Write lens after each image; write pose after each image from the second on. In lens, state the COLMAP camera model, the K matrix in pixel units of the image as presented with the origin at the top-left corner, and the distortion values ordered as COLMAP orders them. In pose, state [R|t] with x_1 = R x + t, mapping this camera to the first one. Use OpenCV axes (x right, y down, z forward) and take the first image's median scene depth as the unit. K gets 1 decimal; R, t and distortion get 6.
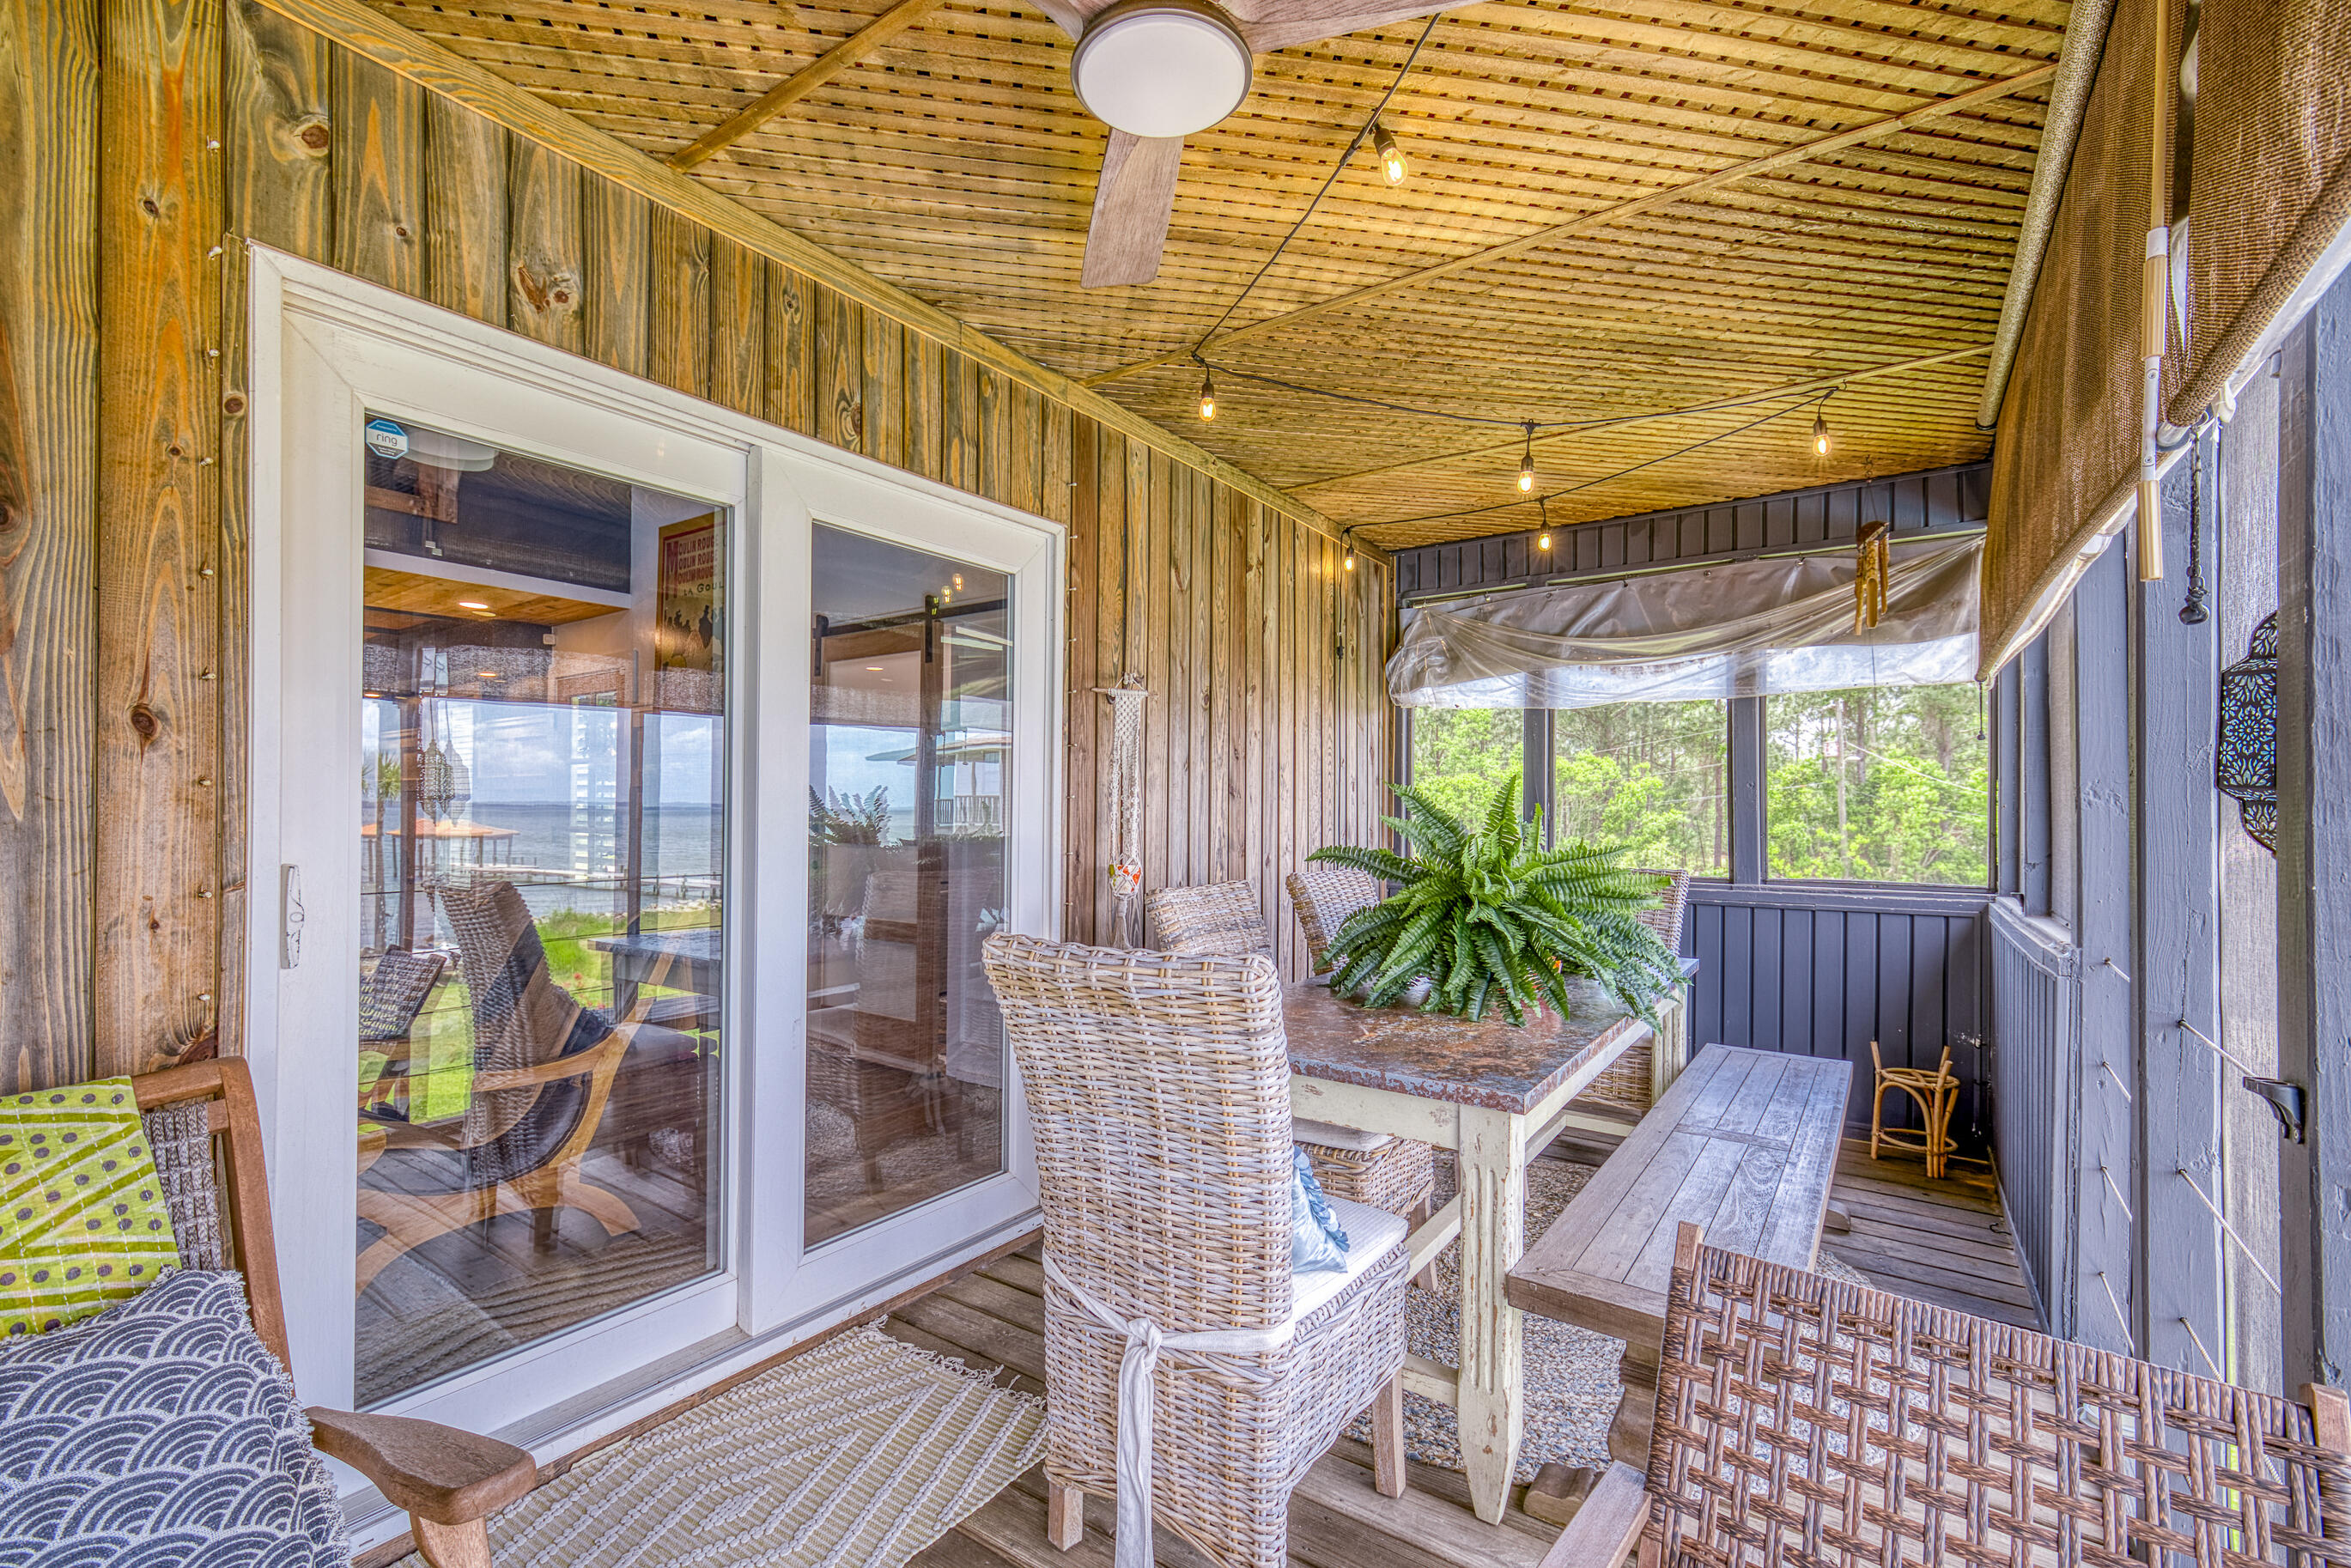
lens RADIAL K [[998.3, 0, 1176.2], [0, 998.3, 790.4], [0, 0, 1]] dist [-0.004662, -0.000054]
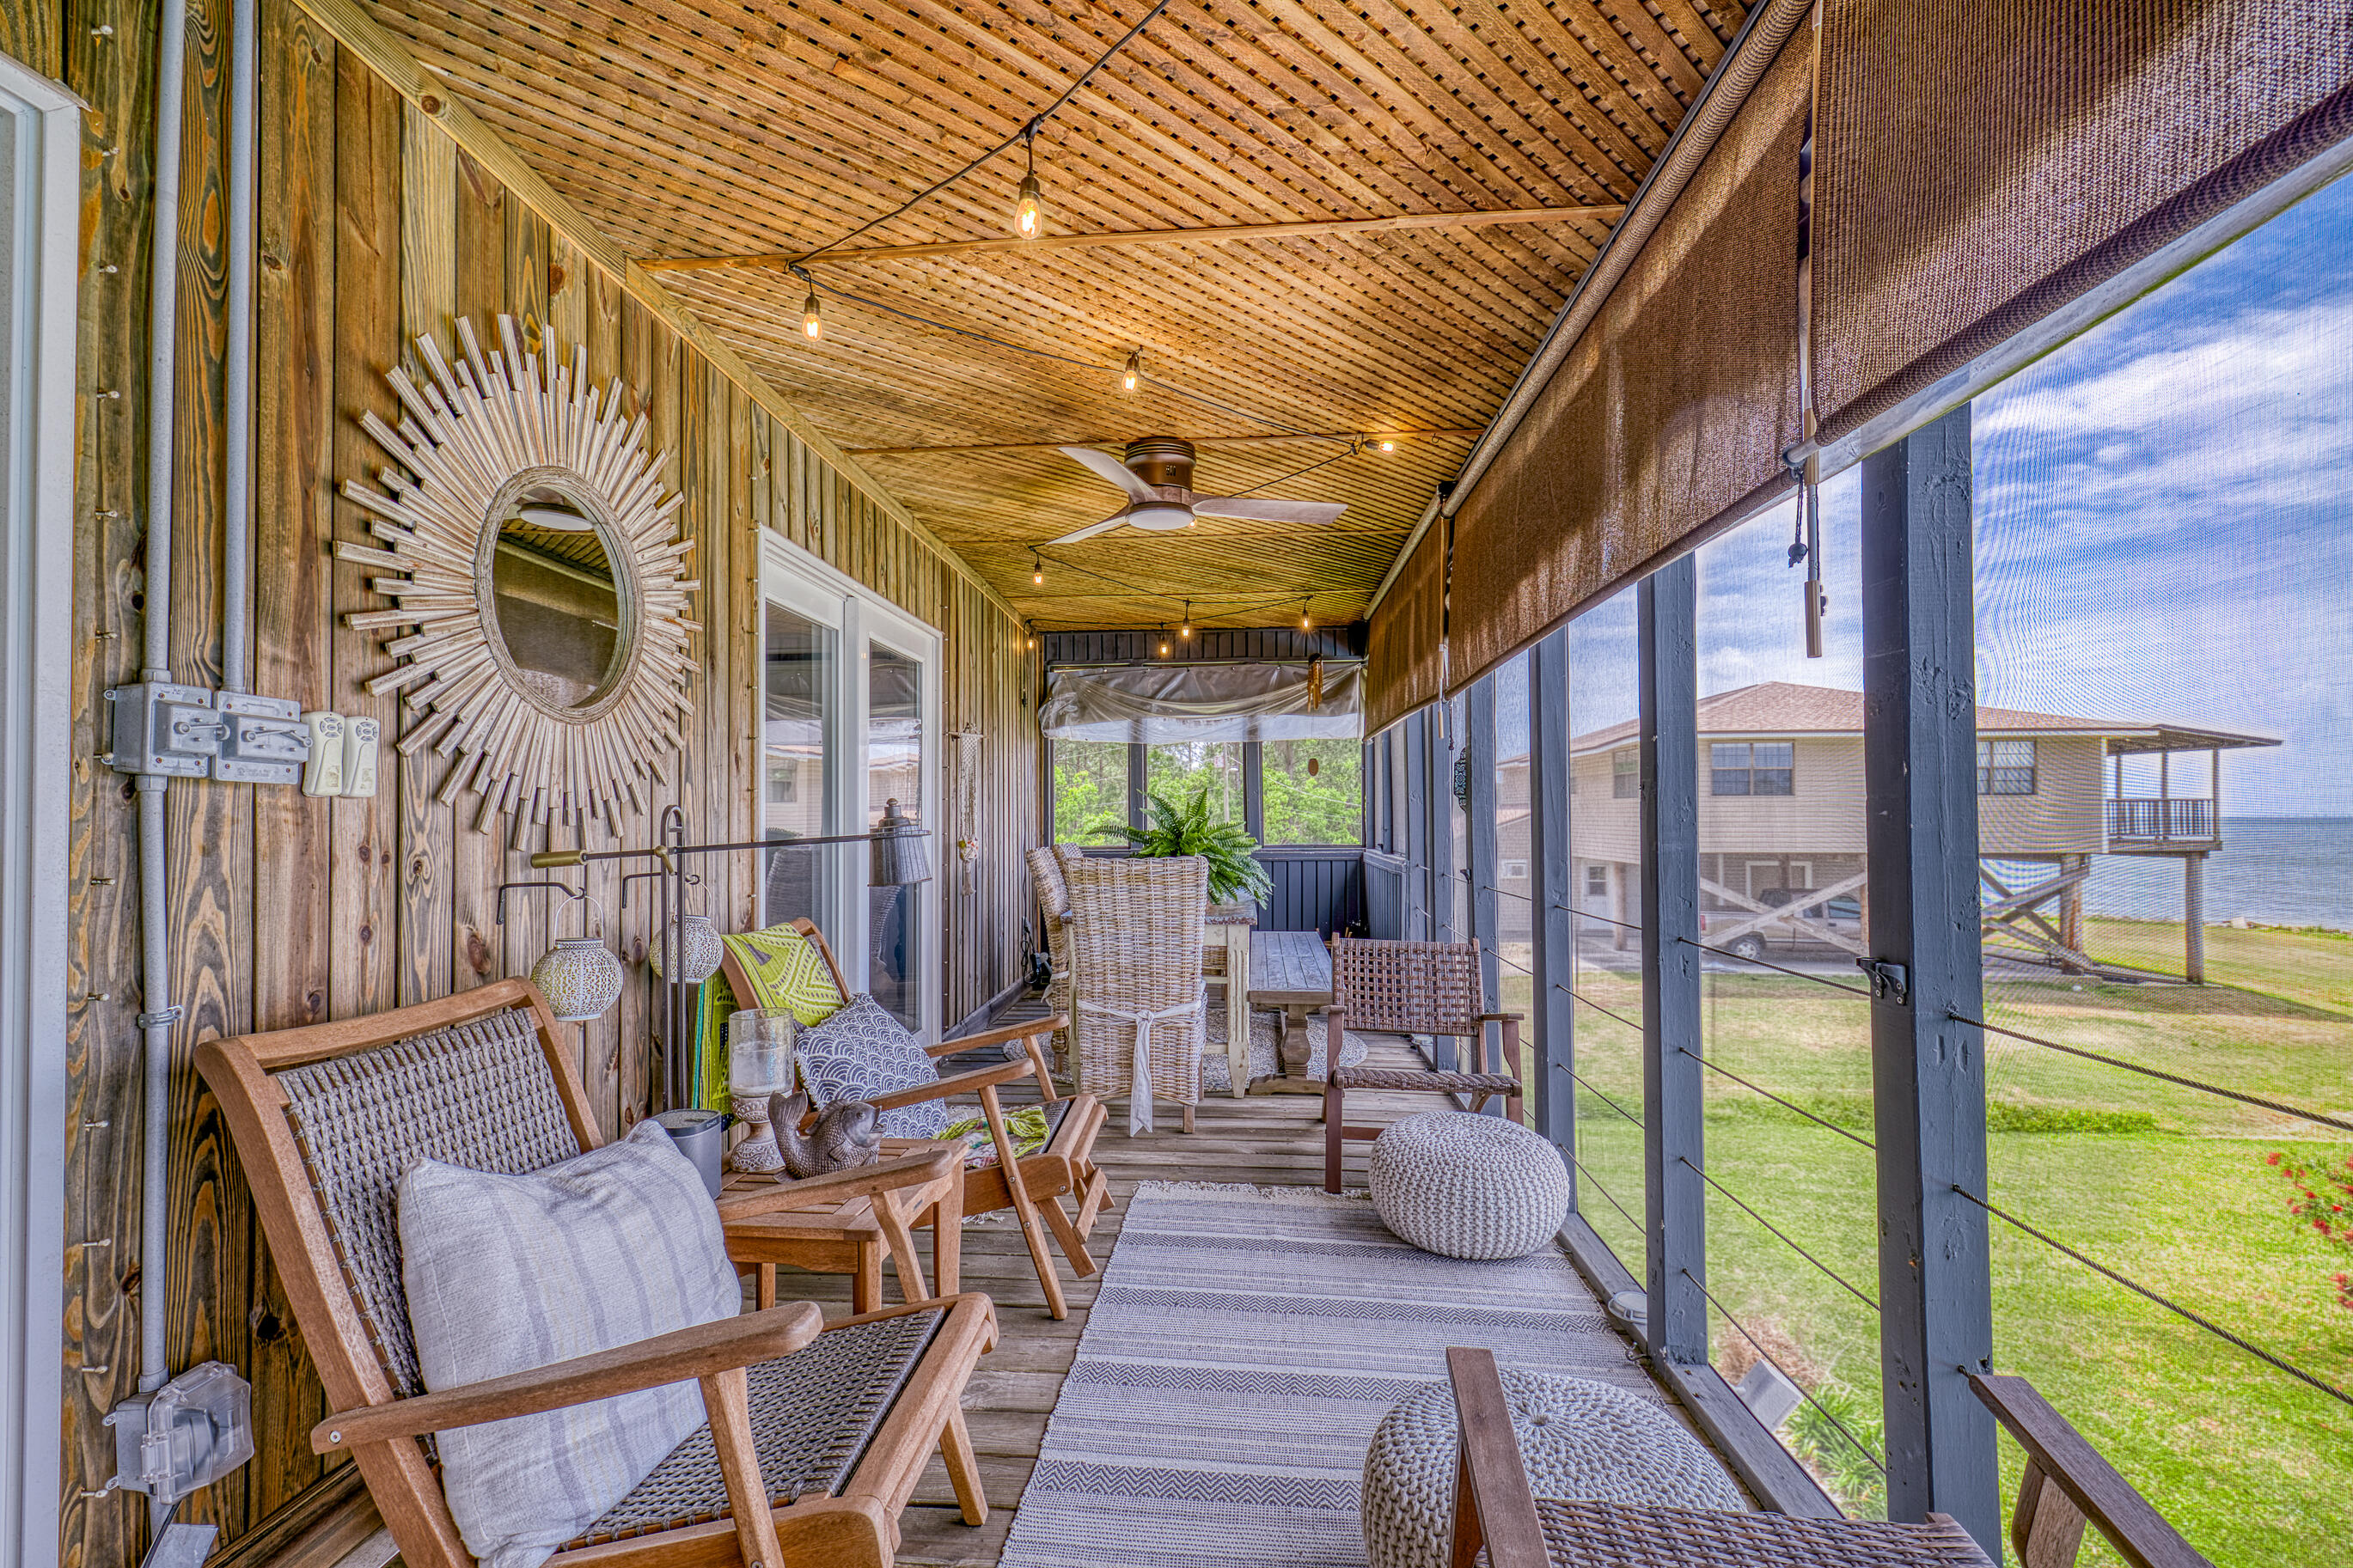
lens RADIAL K [[999.0, 0, 1175.9], [0, 999.0, 785.4], [0, 0, 1]] dist [-0.004662, -0.000054]
pose [[0.850952, 0.003795, 0.525230, -0.506564], [0.001361, 0.999955, -0.009431, -0.000503], [-0.525242, 0.008741, 0.850908, -0.459417]]
